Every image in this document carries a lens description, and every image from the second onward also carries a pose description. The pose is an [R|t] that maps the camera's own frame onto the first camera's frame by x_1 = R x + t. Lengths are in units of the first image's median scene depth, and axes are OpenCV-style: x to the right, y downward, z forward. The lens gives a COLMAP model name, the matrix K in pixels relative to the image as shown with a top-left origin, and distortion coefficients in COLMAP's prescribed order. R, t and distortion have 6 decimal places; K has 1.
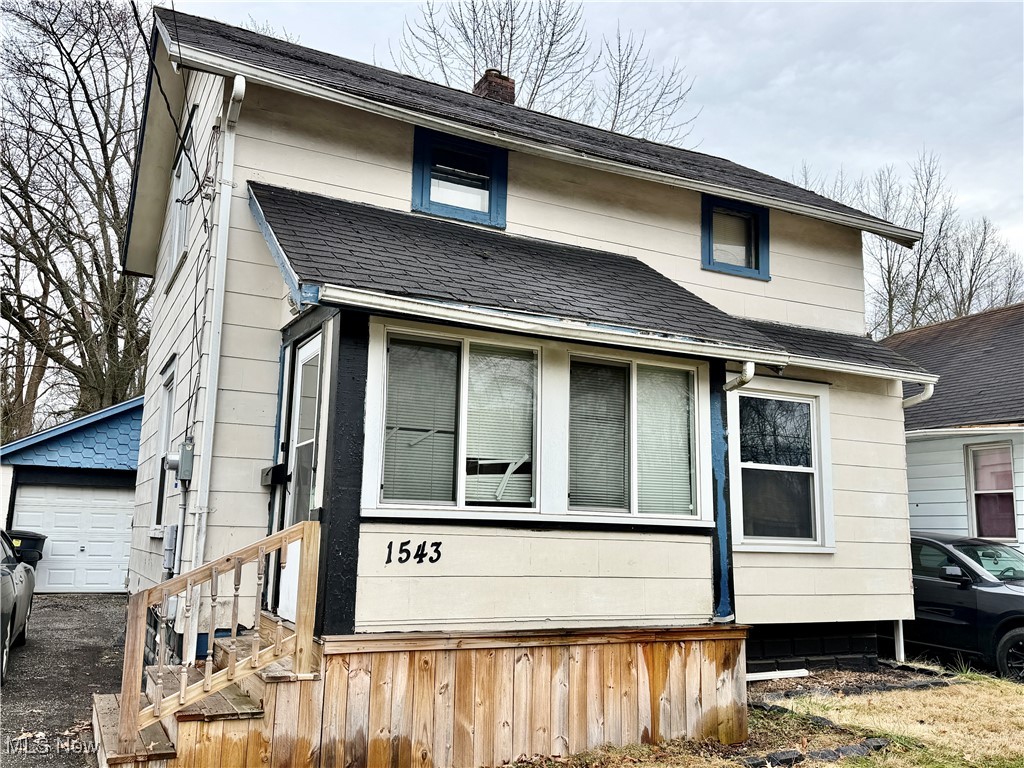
lens RADIAL K [[878.5, 0, 512.0], [0, 878.5, 384.0], [0, 0, 1]] dist [0.194966, -0.462787]
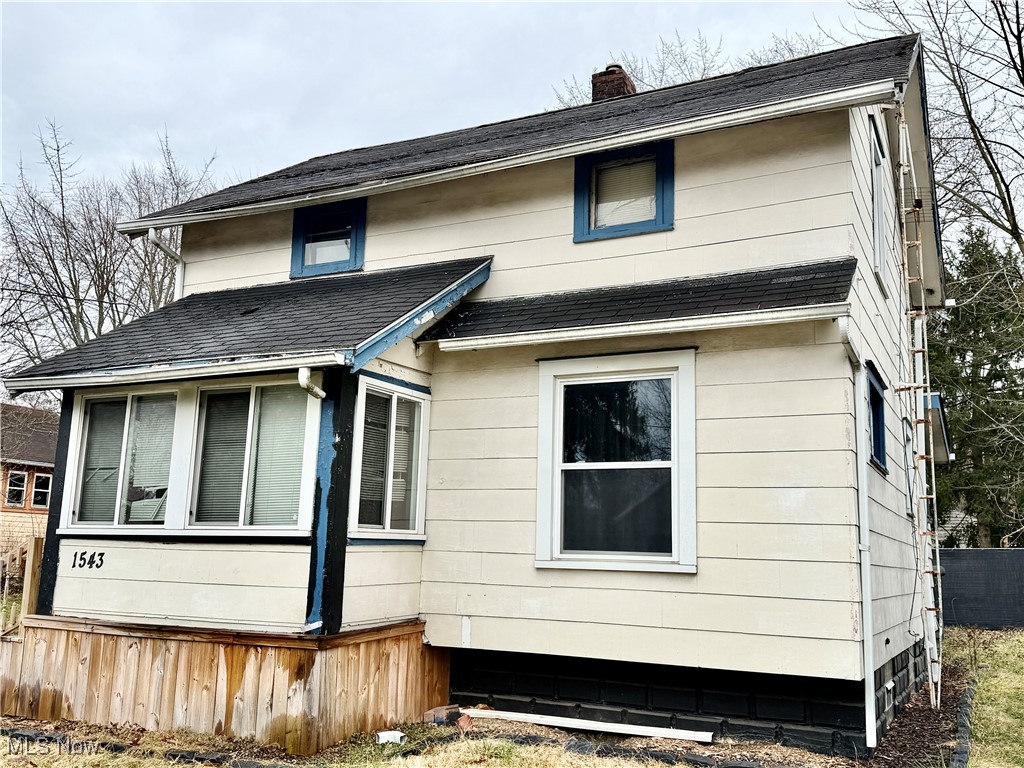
lens RADIAL K [[941.2, 0, 512.0], [0, 941.2, 384.0], [0, 0, 1]] dist [0.103702, -0.174420]
pose [[0.587984, -0.153794, -0.794117, 1.308839], [0.121340, 0.987419, -0.101387, 0.135410], [0.799720, -0.036744, 0.599248, 0.586895]]
